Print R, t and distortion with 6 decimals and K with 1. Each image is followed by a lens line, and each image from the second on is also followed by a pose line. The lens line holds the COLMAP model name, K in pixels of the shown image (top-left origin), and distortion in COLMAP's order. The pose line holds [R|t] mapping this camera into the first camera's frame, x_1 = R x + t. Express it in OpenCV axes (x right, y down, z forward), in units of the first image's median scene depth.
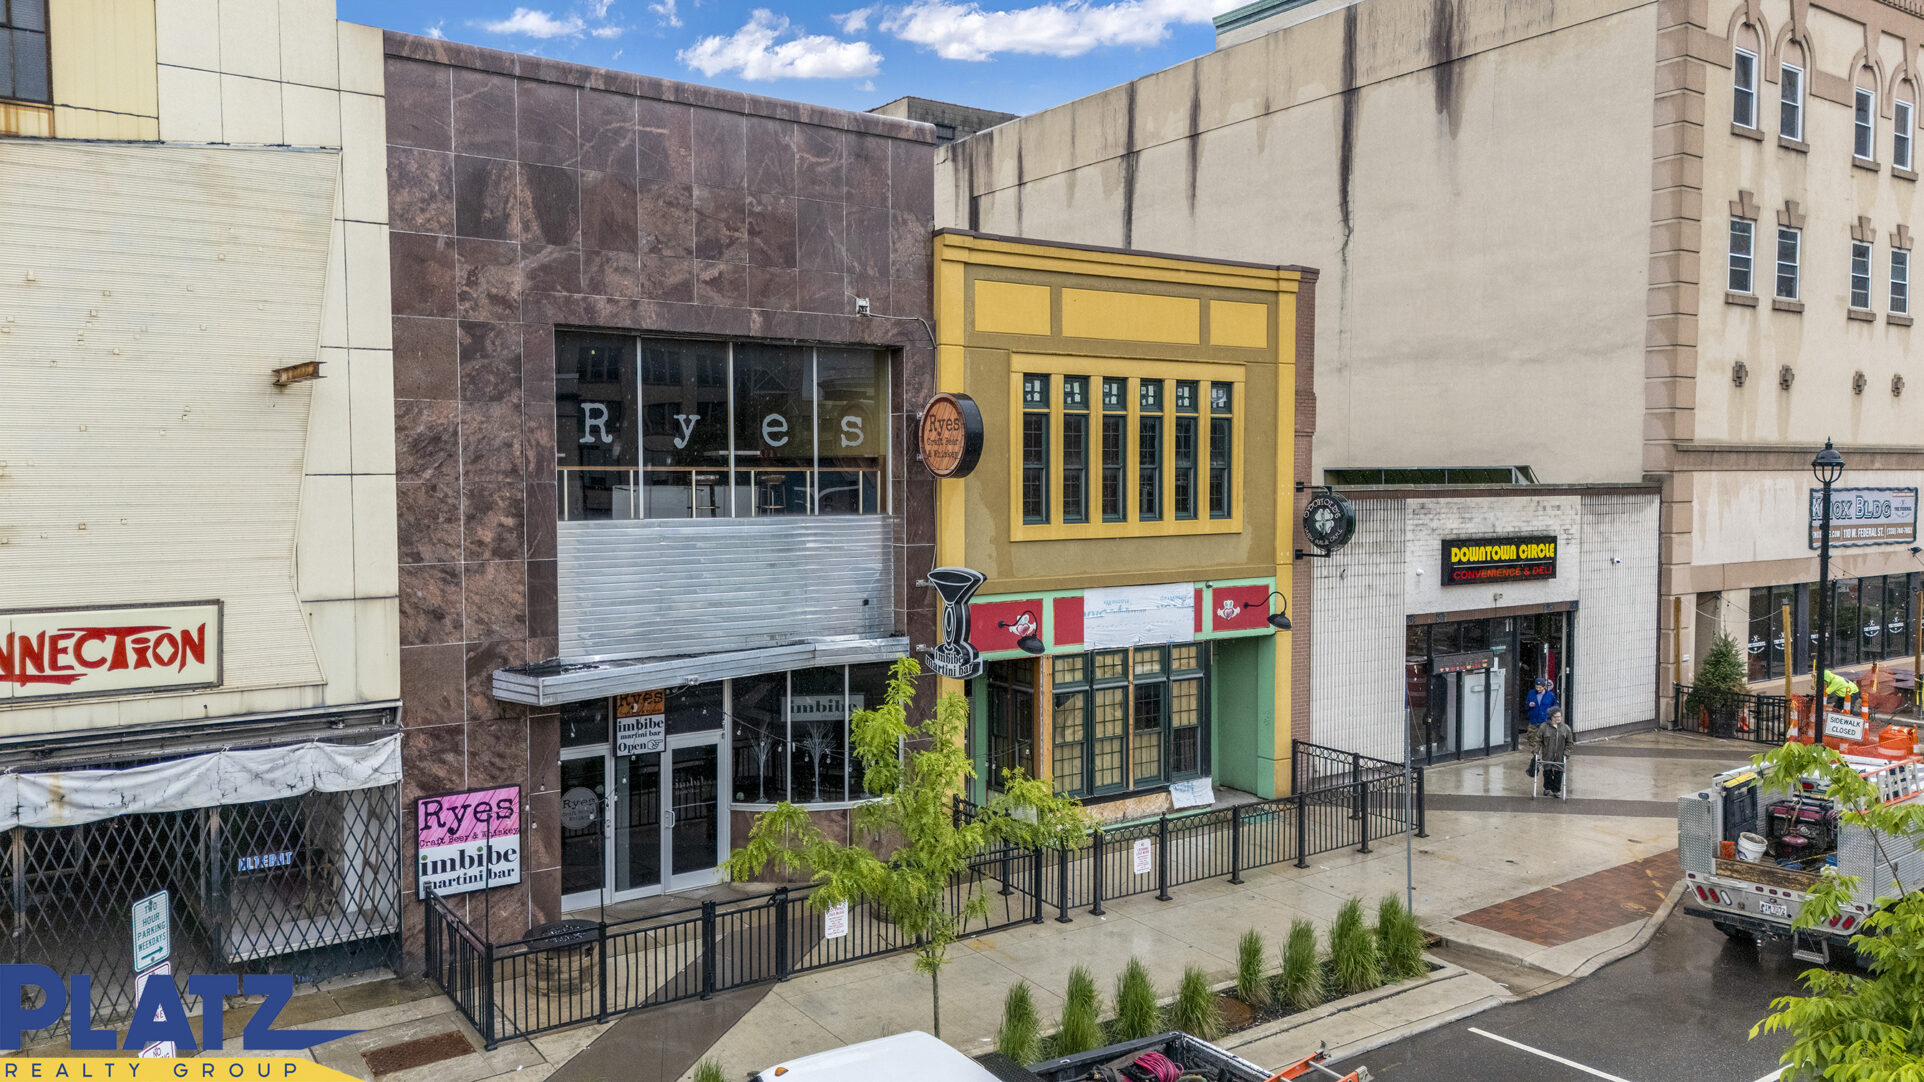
lens RADIAL K [[1398.0, 0, 969.7], [0, 1398.0, 533.3], [0, 0, 1]] dist [0.072688, -0.056616]
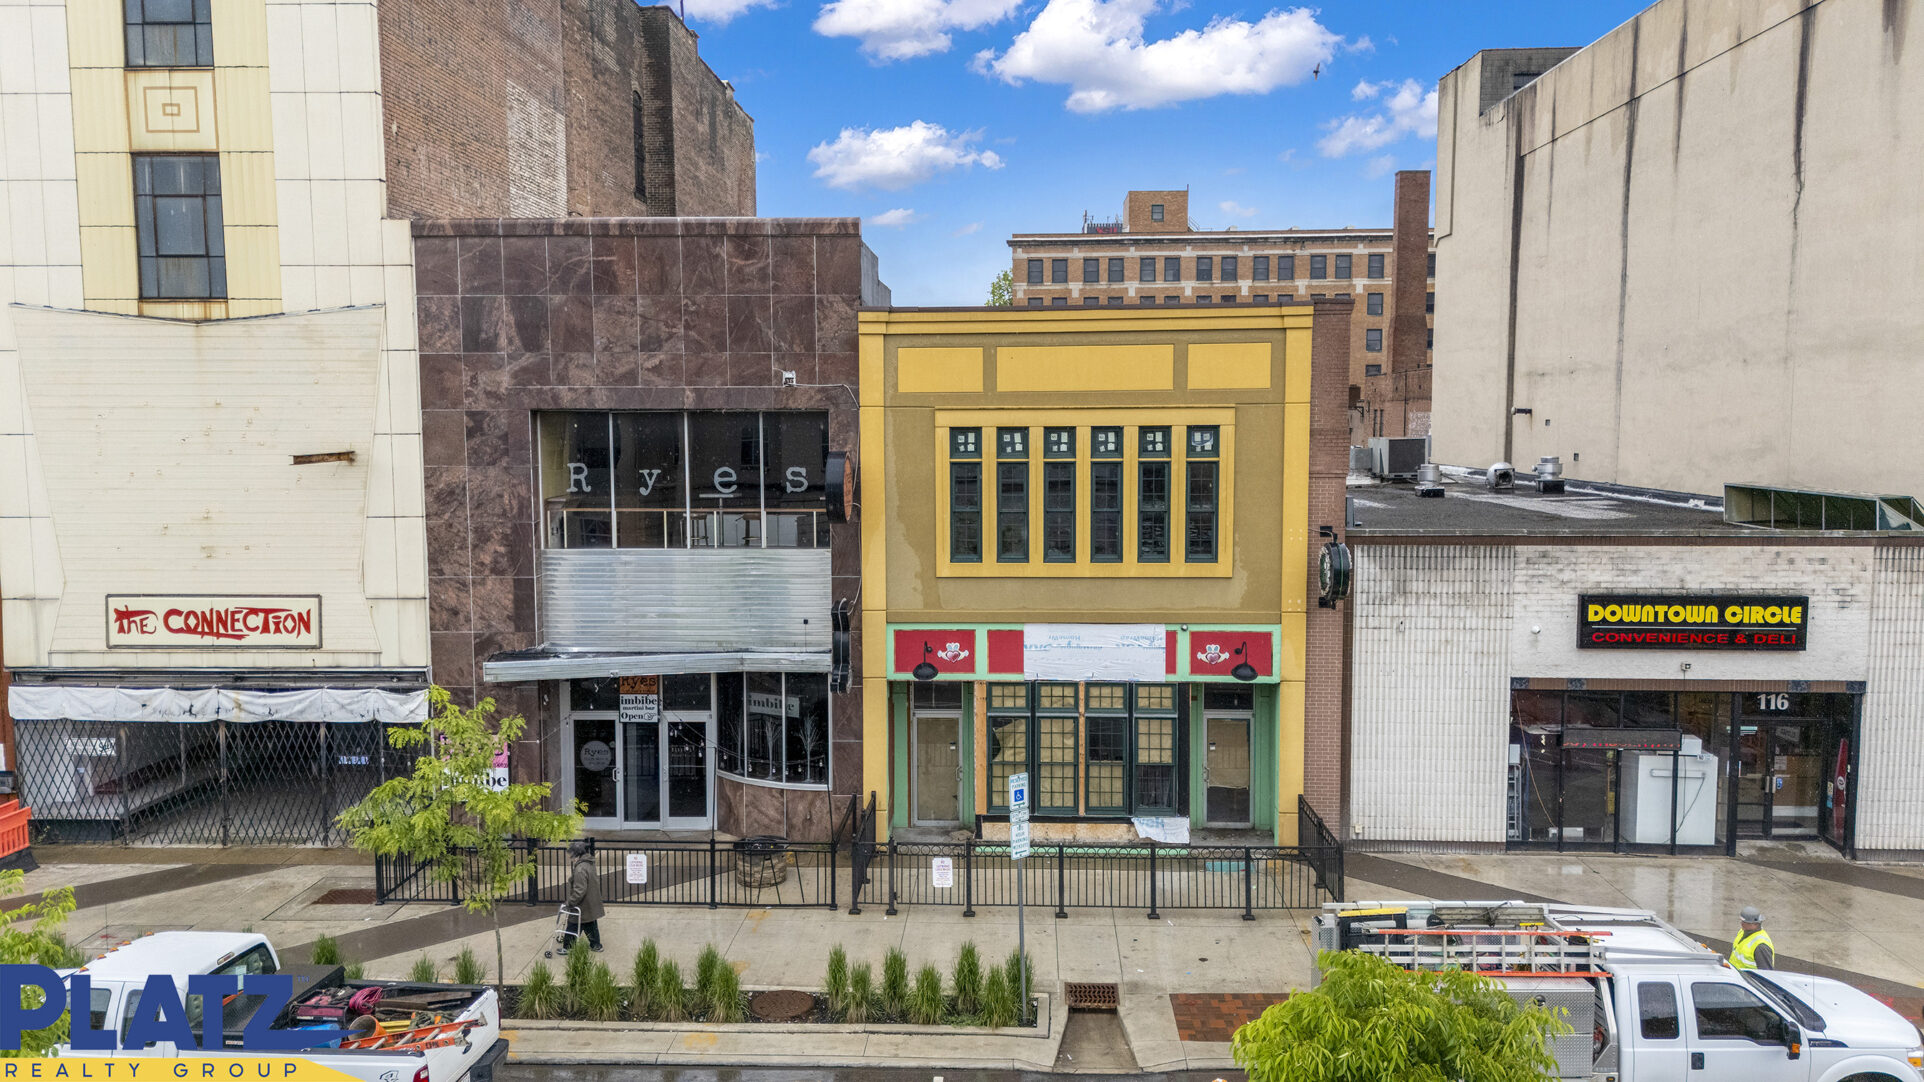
lens RADIAL K [[1398.0, 0, 969.7], [0, 1398.0, 533.3], [0, 0, 1]] dist [0.072688, -0.056616]
pose [[0.798955, 0.051196, -0.599208, 0.768634], [-0.025438, 0.998355, 0.051380, -0.093594], [0.600853, -0.025808, 0.798943, 0.125486]]
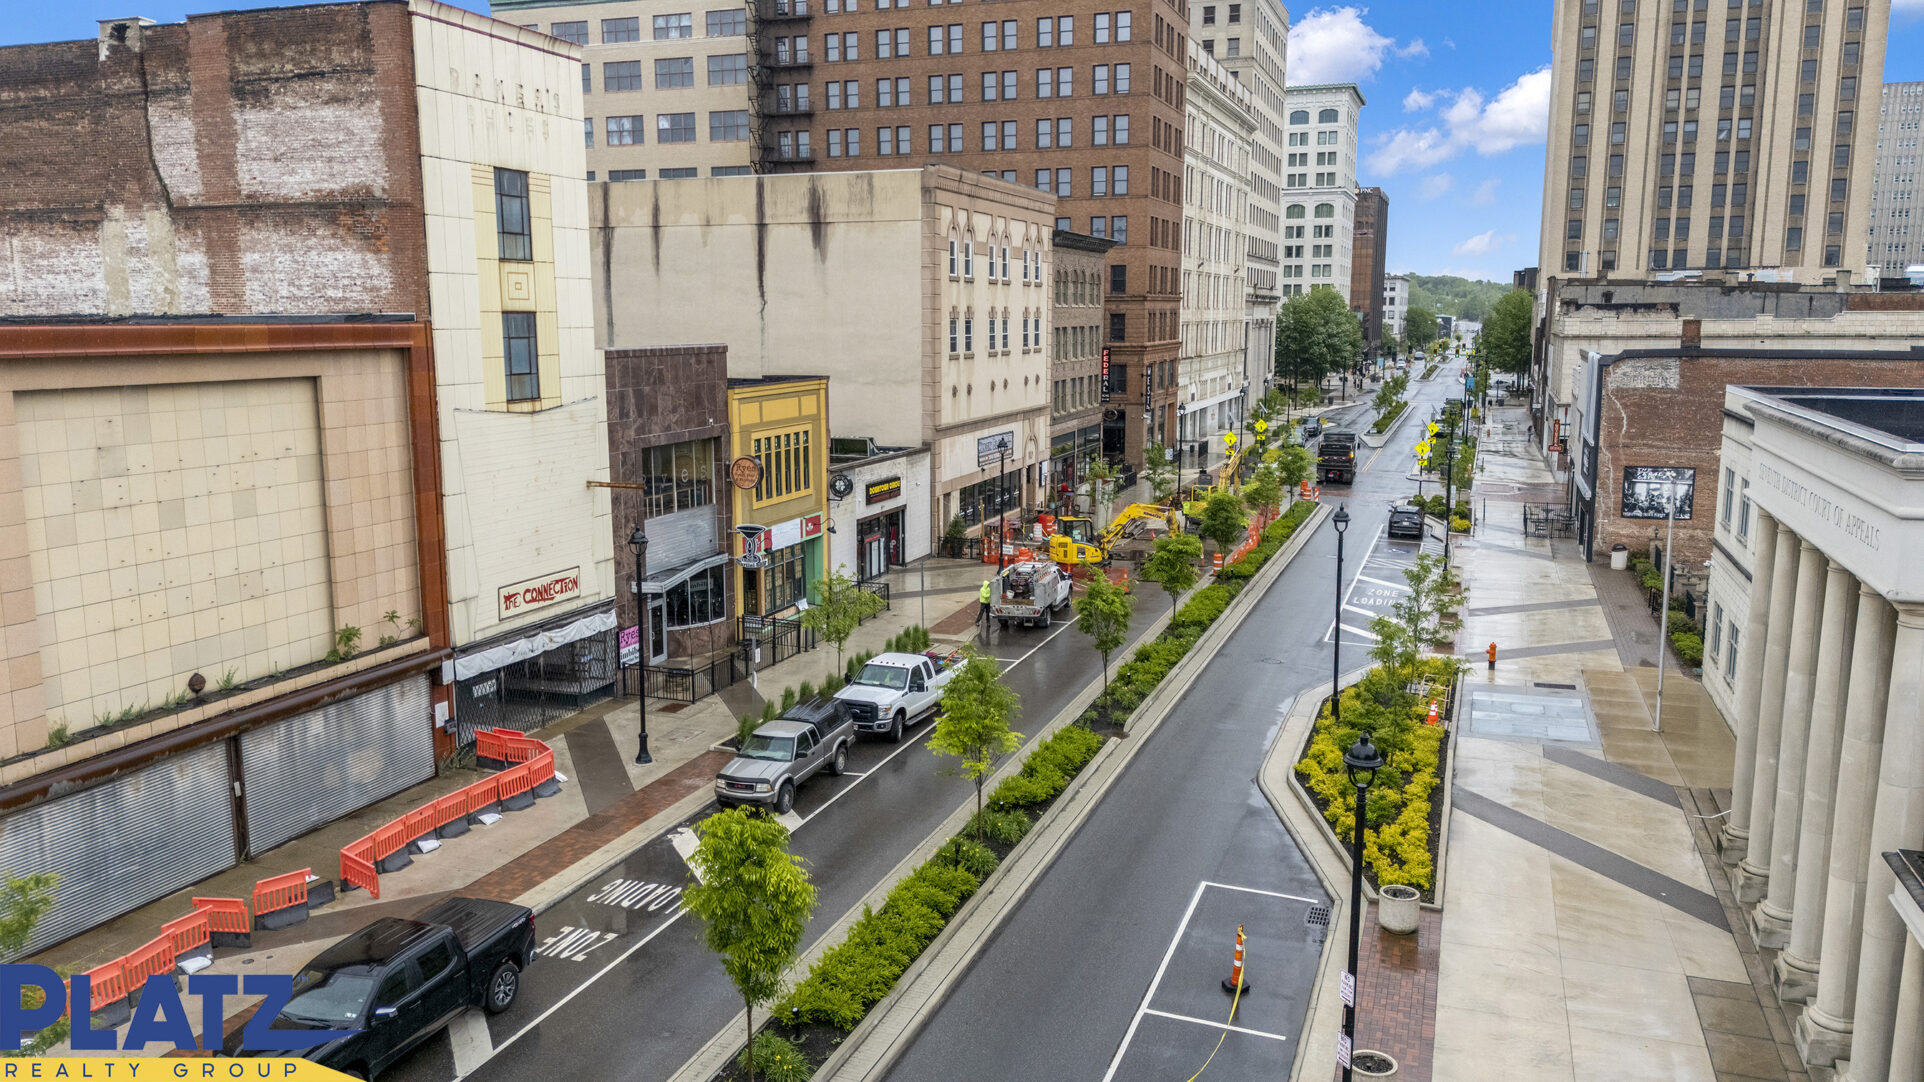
lens RADIAL K [[1362.9, 0, 962.0], [0, 1362.9, 541.0], [0, 0, 1]] dist [0.066297, -0.000746]
pose [[0.823487, -0.090345, 0.560096, -1.068205], [0.025431, 0.992125, 0.122641, -0.235916], [-0.566765, -0.086749, 0.819300, -1.226787]]
